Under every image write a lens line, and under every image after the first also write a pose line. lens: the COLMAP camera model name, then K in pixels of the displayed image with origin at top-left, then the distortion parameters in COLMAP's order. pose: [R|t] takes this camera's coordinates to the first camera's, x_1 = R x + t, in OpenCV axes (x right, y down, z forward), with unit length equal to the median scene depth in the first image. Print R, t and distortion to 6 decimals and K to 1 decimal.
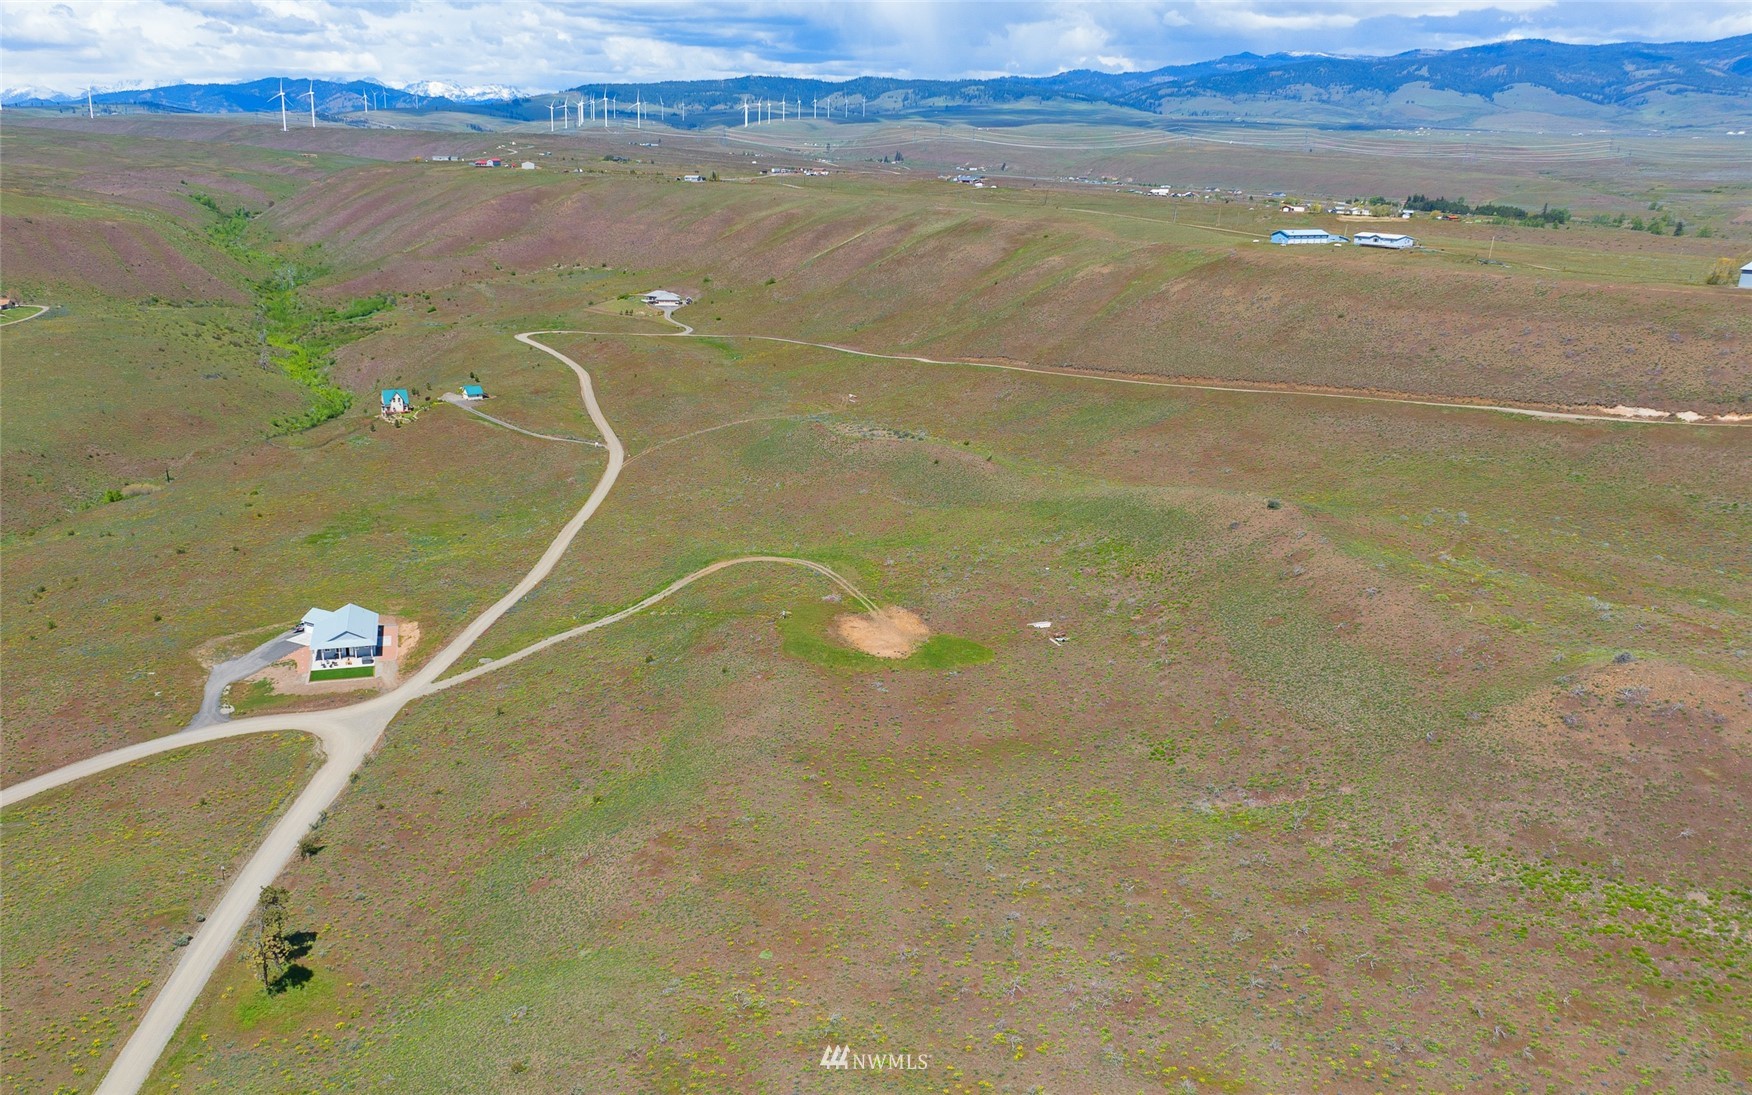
lens RADIAL K [[1373.1, 0, 775.6], [0, 1373.1, 543.3], [0, 0, 1]] dist [-0.022494, 0.008420]
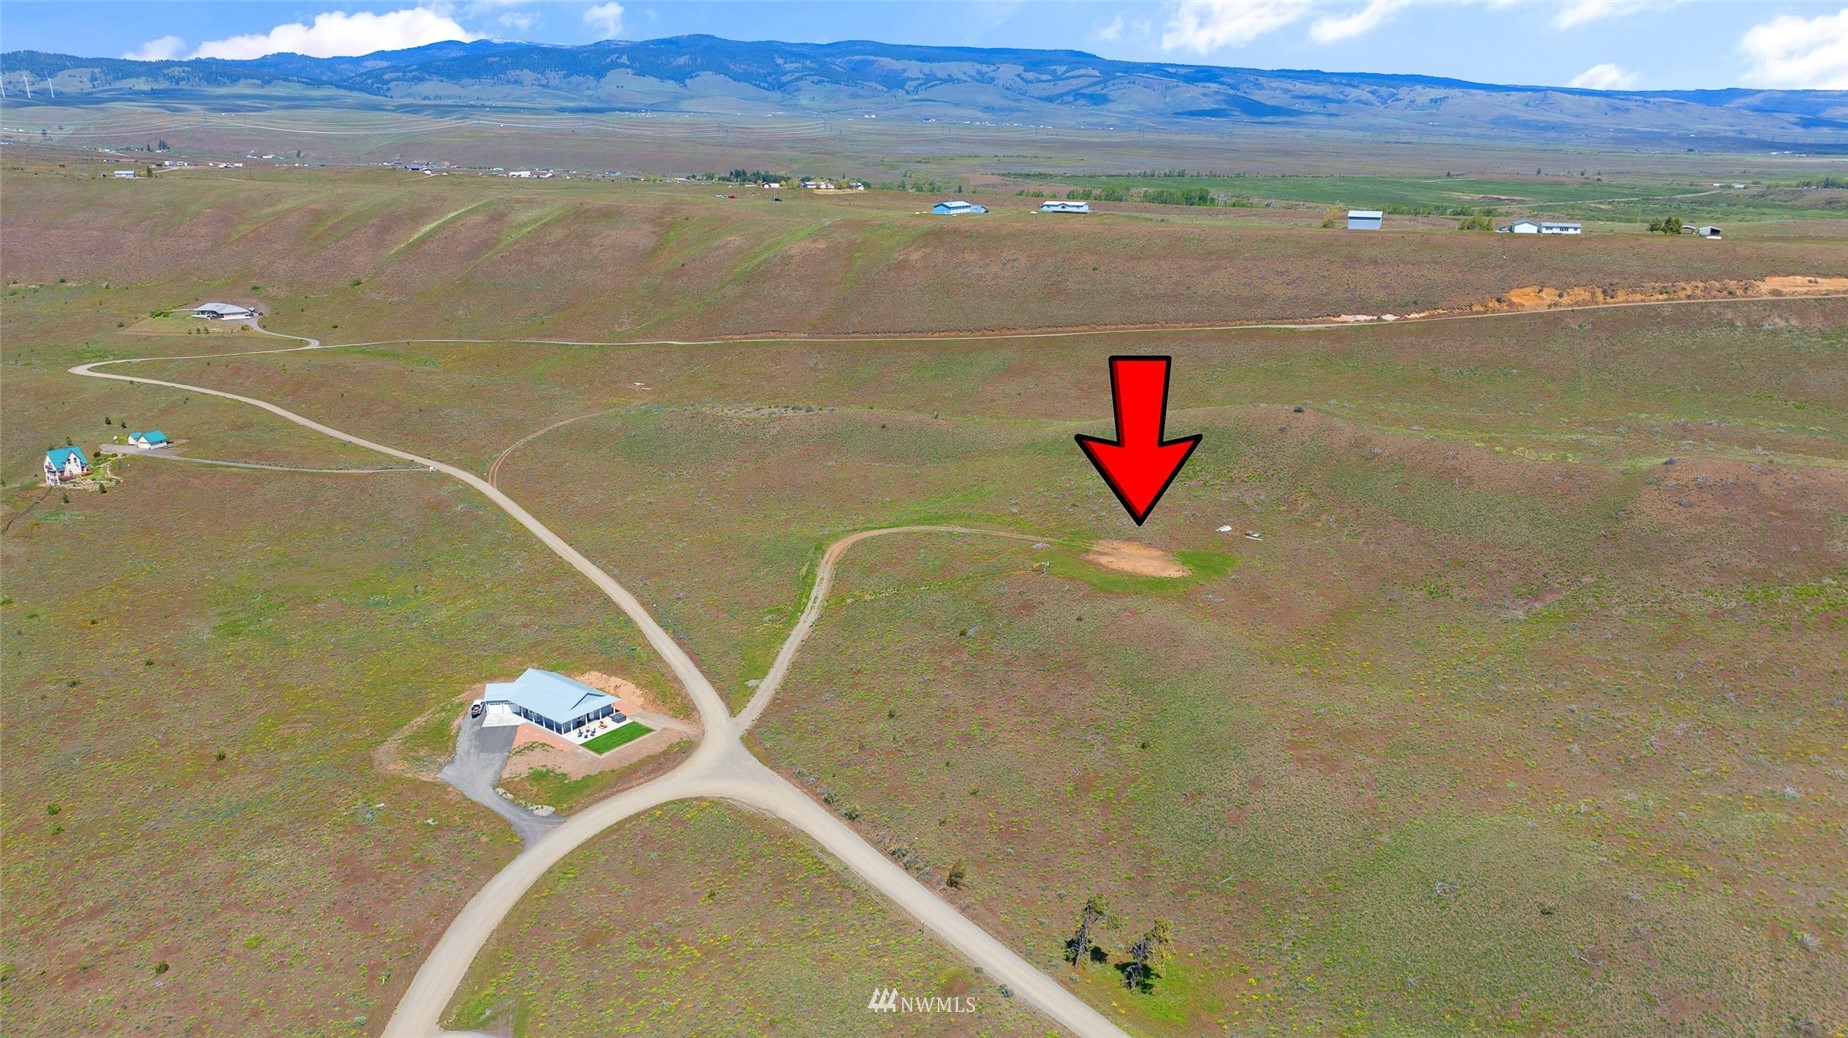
lens RADIAL K [[1306.9, 0, 915.4], [0, 1306.9, 513.7], [0, 0, 1]] dist [-0.021815, 0.005783]
pose [[0.792906, -0.177716, 0.582853, -0.412010], [0.174433, 0.982694, 0.062333, -0.043900], [-0.583843, 0.052244, 0.810184, 0.124397]]
